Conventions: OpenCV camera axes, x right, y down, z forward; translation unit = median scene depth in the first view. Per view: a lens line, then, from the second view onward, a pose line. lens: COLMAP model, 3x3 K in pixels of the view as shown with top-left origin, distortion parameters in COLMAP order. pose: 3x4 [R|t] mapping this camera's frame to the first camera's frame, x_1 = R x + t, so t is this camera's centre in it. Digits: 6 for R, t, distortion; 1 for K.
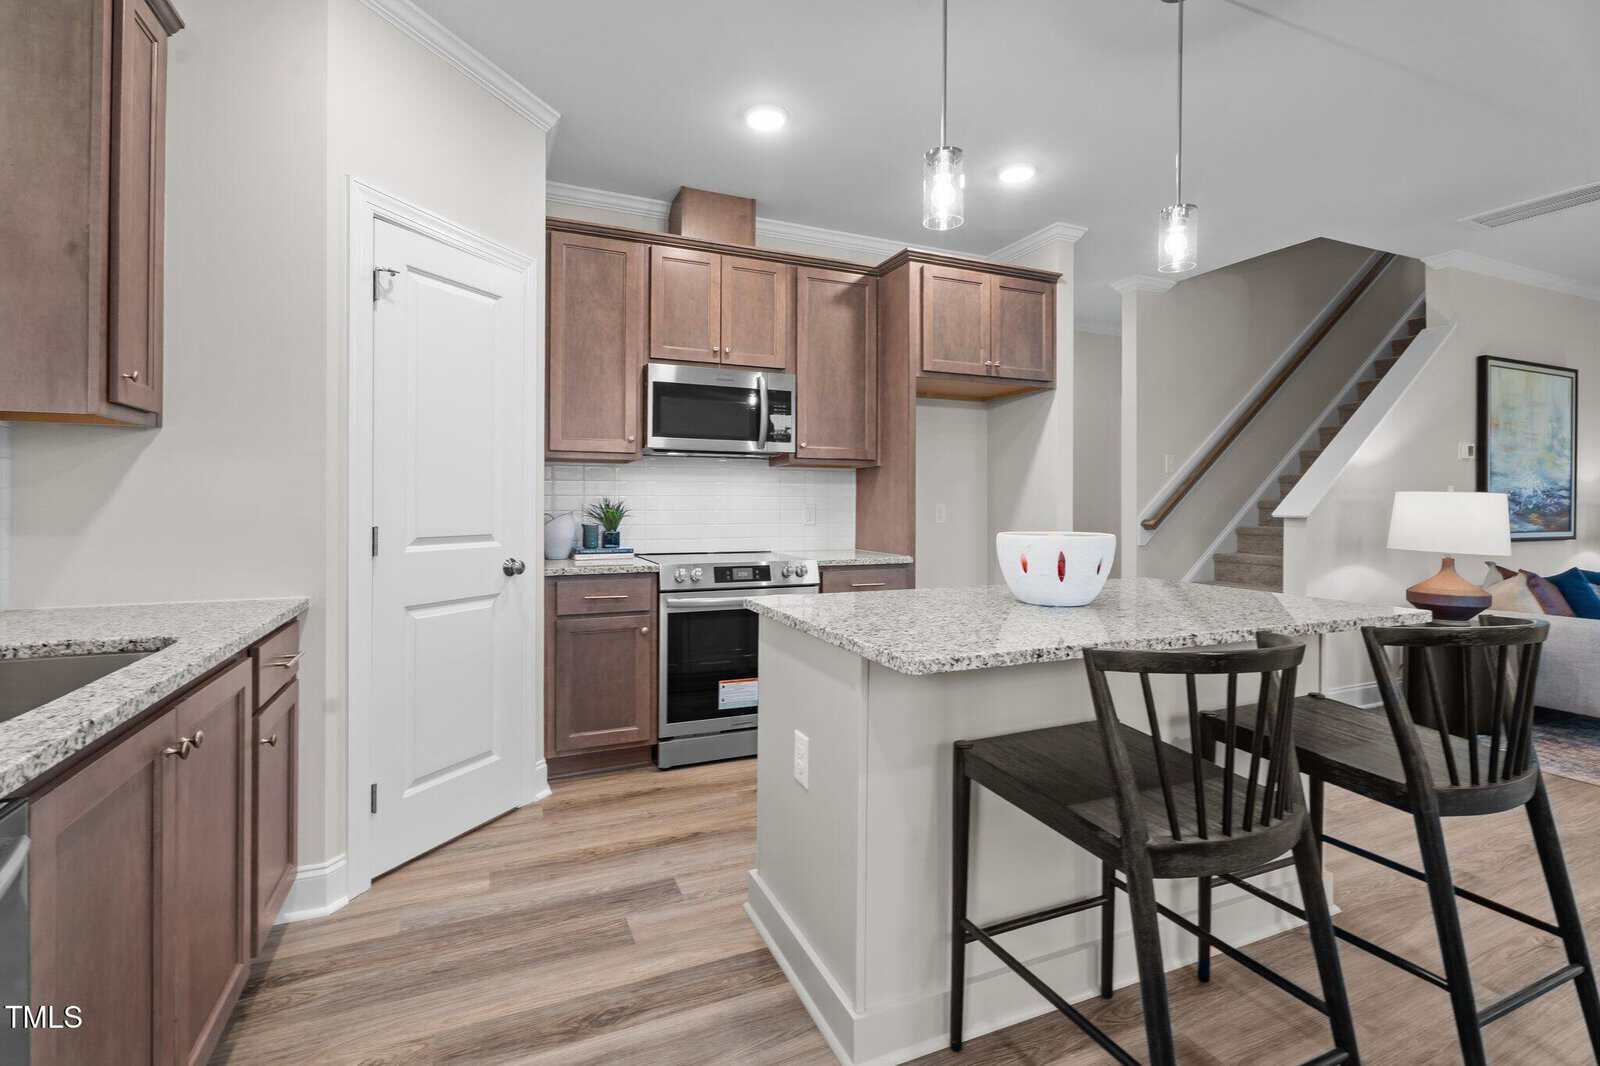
lens RADIAL K [[722.7, 0, 799.4], [0, 722.7, 500.6], [0, 0, 1]] dist [0.005210, -0.002223]
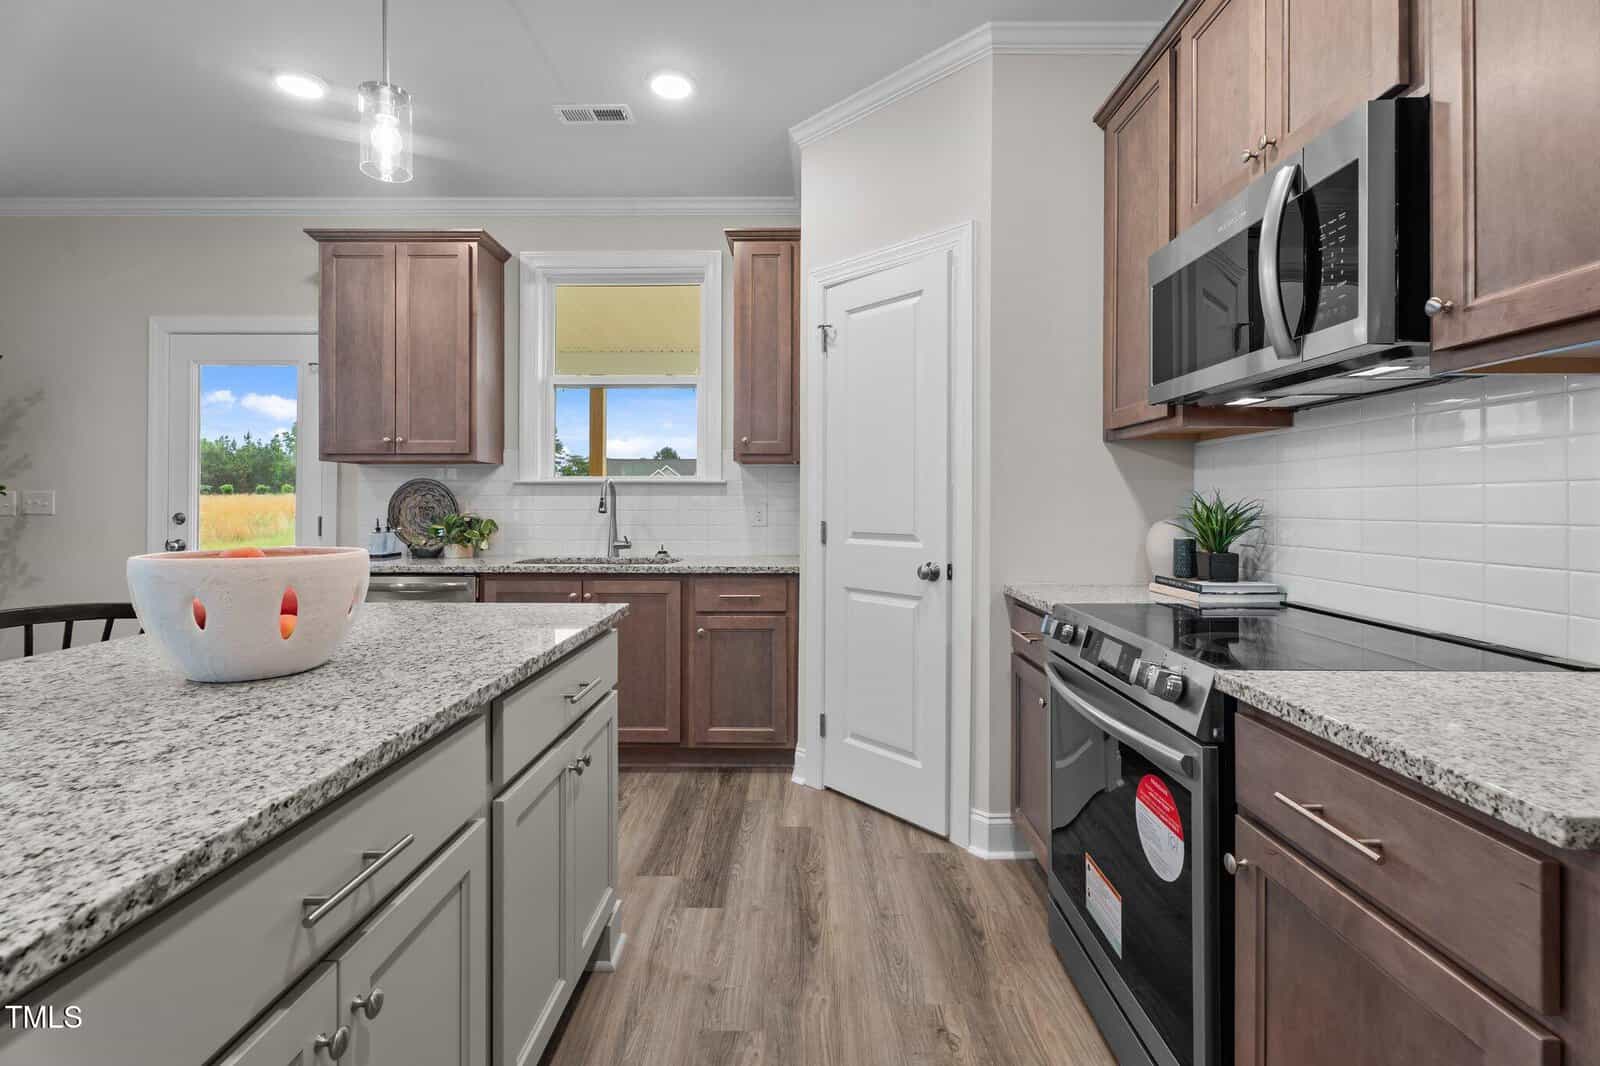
lens RADIAL K [[722.7, 0, 794.8], [0, 722.7, 499.6], [0, 0, 1]] dist [0.005210, -0.002223]
pose [[-0.416587, -0.006540, -0.909072, 0.412803], [0.000439, 0.999973, -0.007395, 0.004152], [0.909096, -0.003479, -0.416573, 0.961831]]
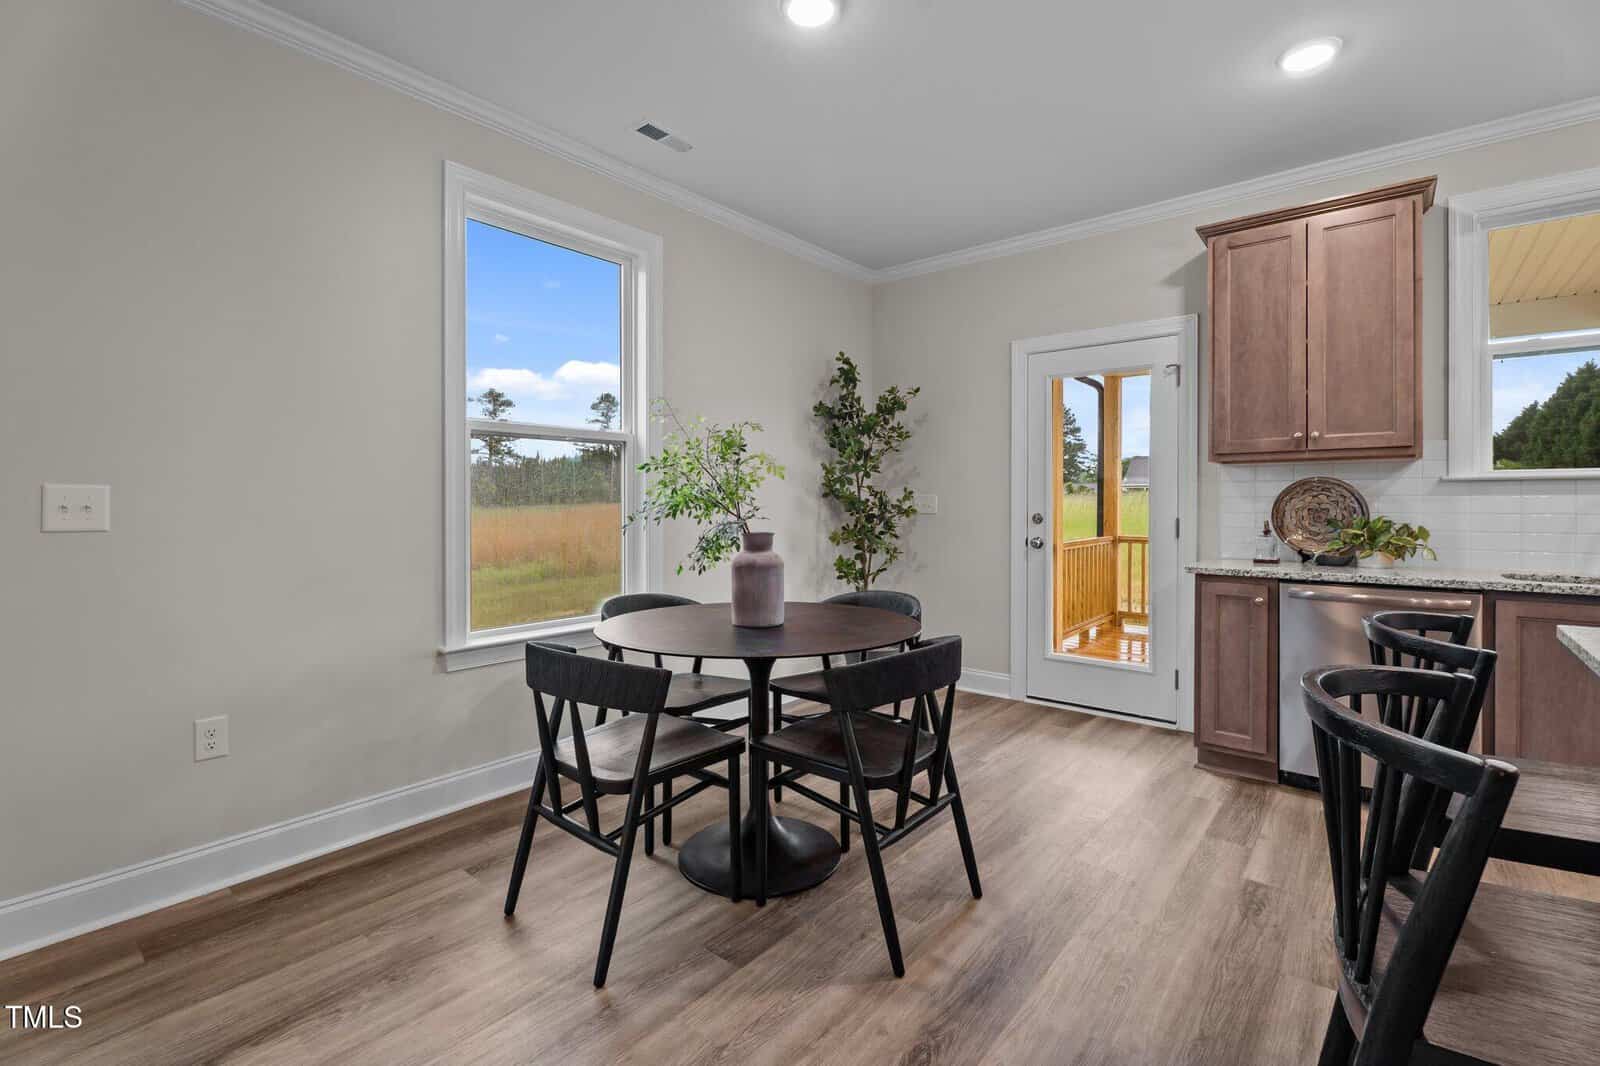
lens RADIAL K [[722.7, 0, 796.3], [0, 722.7, 505.9], [0, 0, 1]] dist [0.005210, -0.002223]
pose [[-0.894149, -0.001334, -0.447768, 0.715955], [-0.001256, 0.999999, -0.000471, 0.004382], [0.447768, 0.000142, -0.894150, 0.574110]]
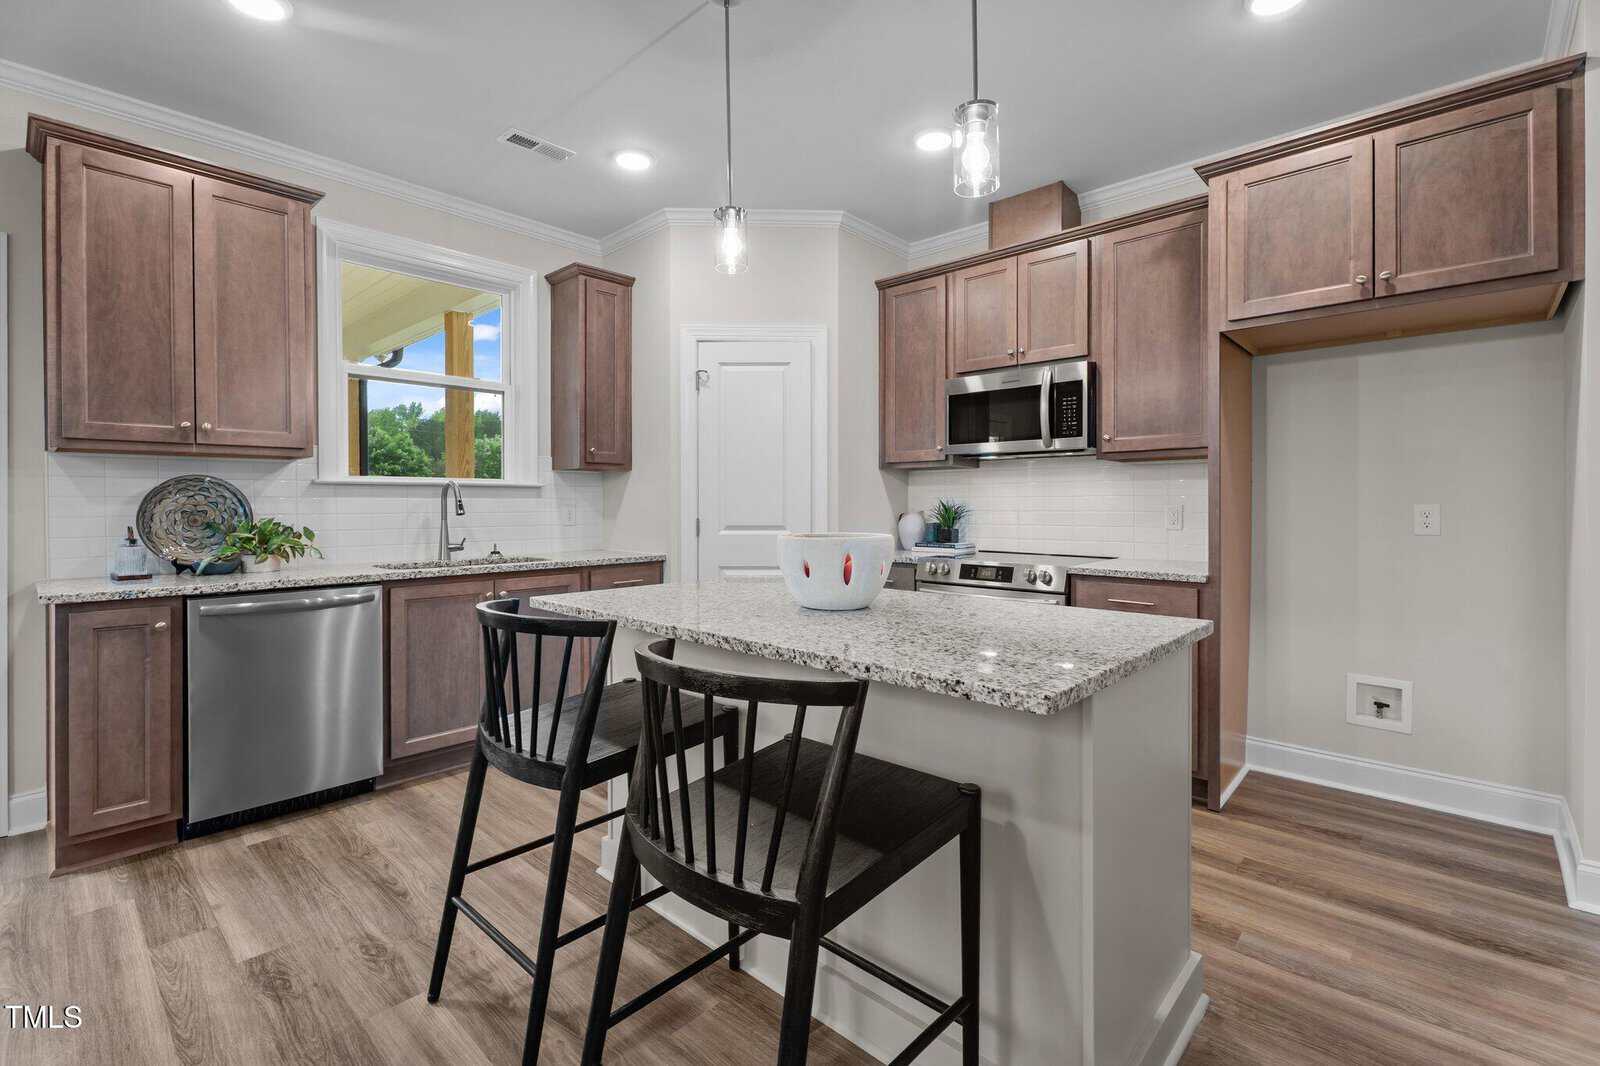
lens RADIAL K [[722.7, 0, 798.6], [0, 722.7, 507.9], [0, 0, 1]] dist [0.005210, -0.002223]
pose [[0.399839, 0.002107, -0.916583, 0.717786], [0.004930, 0.999978, 0.004449, 0.002806], [0.916572, -0.006297, 0.399820, 0.333122]]
